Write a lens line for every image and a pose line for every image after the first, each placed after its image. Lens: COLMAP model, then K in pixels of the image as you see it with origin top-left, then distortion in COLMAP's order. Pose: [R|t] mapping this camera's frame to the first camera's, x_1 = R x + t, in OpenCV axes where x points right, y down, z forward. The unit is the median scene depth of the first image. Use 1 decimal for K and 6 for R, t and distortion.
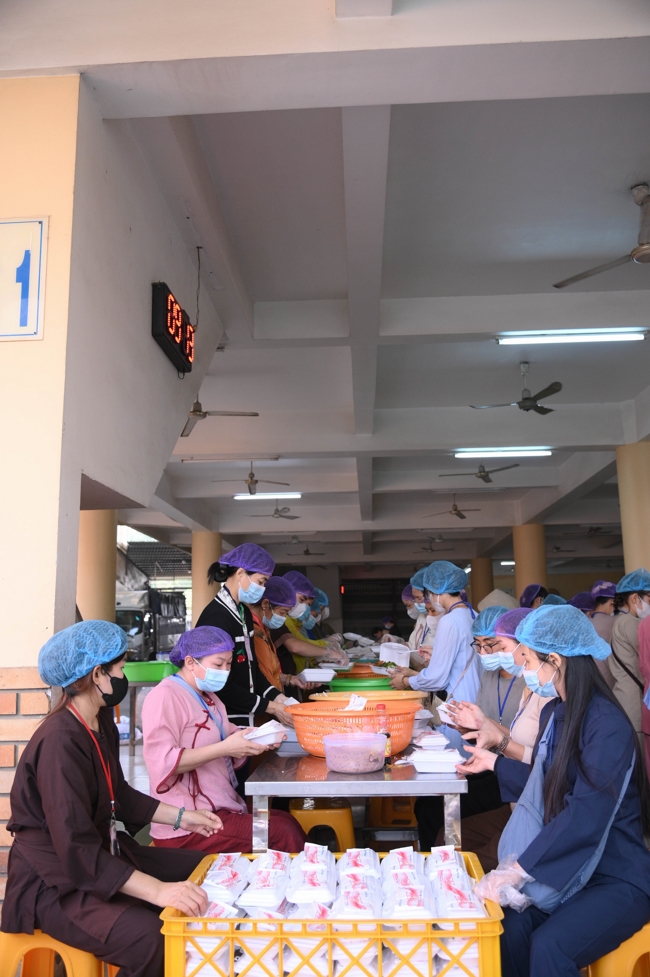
lens RADIAL K [[825.4, 0, 325.0], [0, 825.4, 488.5], [0, 0, 1]] dist [-0.016023, -0.004284]
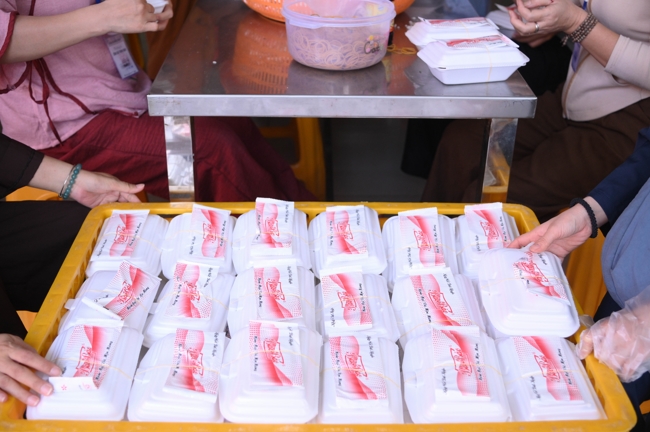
lens RADIAL K [[820.1, 0, 325.0], [0, 820.1, 216.0], [0, 0, 1]] dist [-0.034582, -0.042639]
pose [[0.995560, 0.001831, 0.094113, -0.031354], [-0.060361, 0.779607, 0.623353, 0.070795], [-0.072229, -0.626266, 0.776256, 0.540419]]
